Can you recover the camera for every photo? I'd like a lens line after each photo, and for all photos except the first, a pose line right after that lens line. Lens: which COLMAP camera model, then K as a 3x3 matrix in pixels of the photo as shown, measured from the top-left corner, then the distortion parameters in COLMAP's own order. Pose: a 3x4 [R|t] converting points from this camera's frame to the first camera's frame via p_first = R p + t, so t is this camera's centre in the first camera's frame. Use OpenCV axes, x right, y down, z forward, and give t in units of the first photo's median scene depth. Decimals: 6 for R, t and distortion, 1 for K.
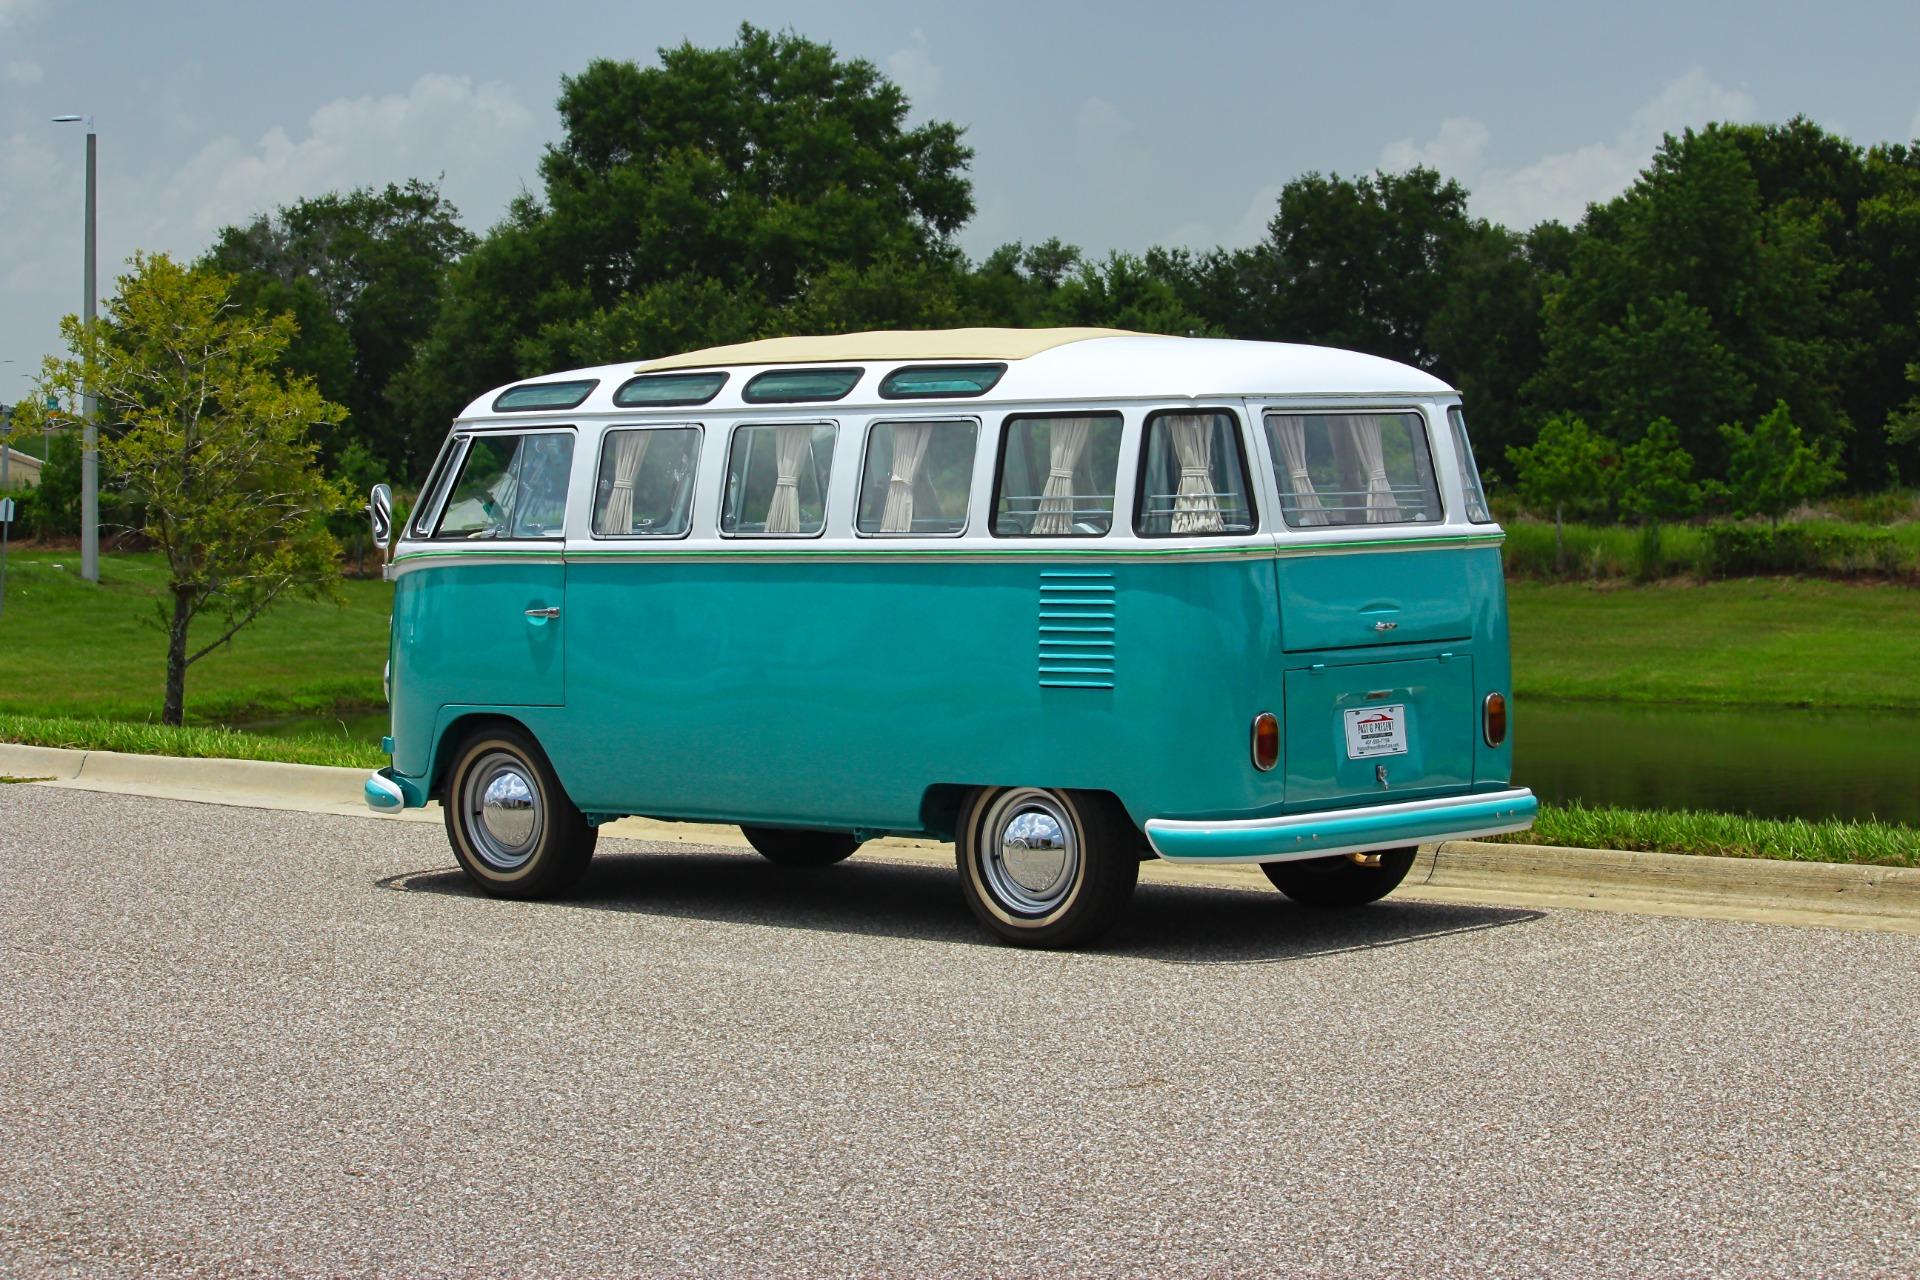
lens RADIAL K [[4927.1, 0, 961.5], [0, 4927.1, 547.2], [0, 0, 1]] dist [-0.355070, -1.133767]
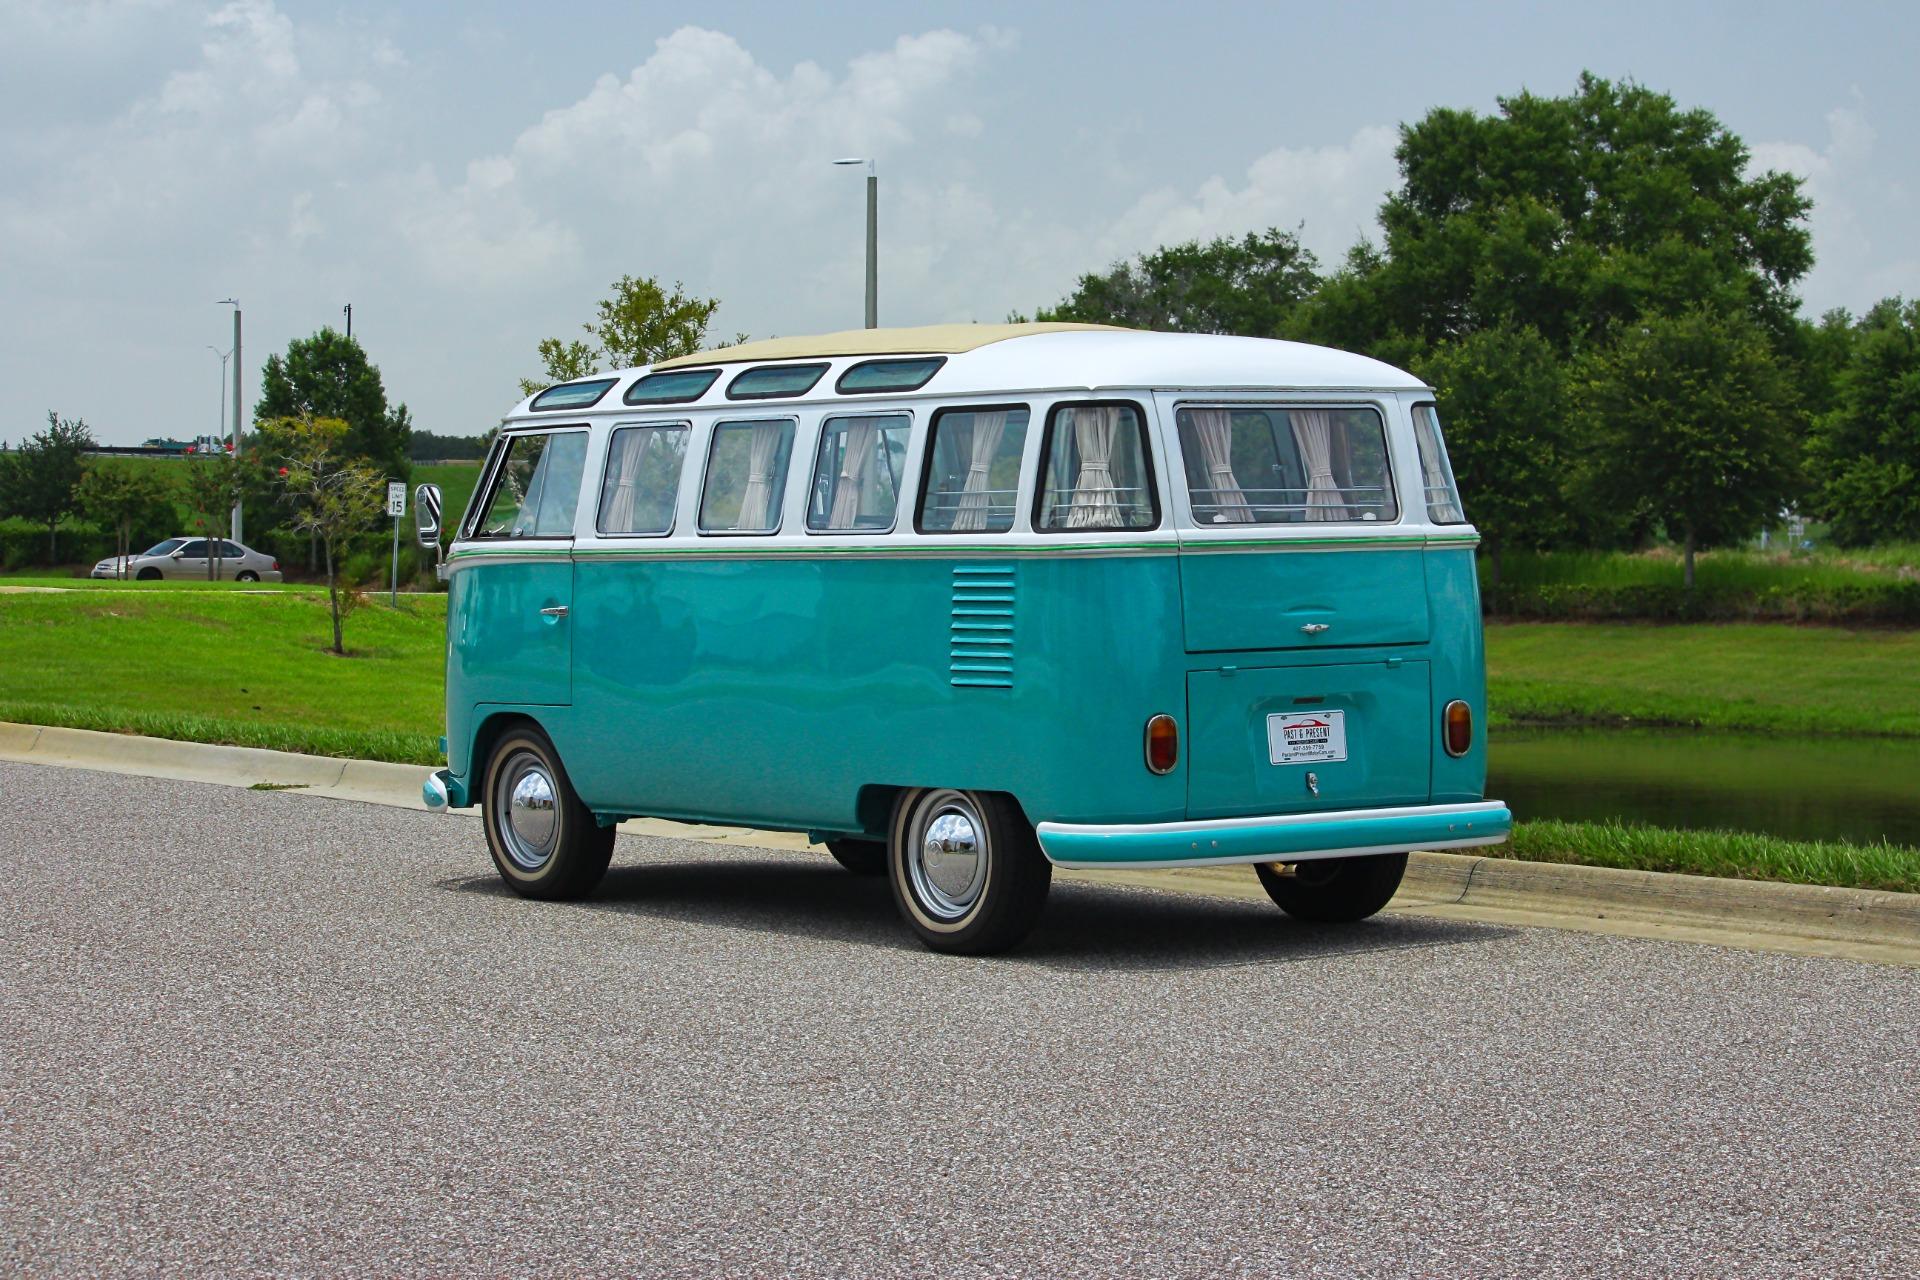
lens RADIAL K [[4928.3, 0, 1178.6], [0, 4928.3, 631.8], [0, 0, 1]] dist [-0.403268, -0.109819]
pose [[0.989114, 0.009581, -0.146840, 0.112346], [-0.008715, 0.999941, 0.006537, 0.005967], [0.146894, -0.005186, 0.989139, 0.022472]]
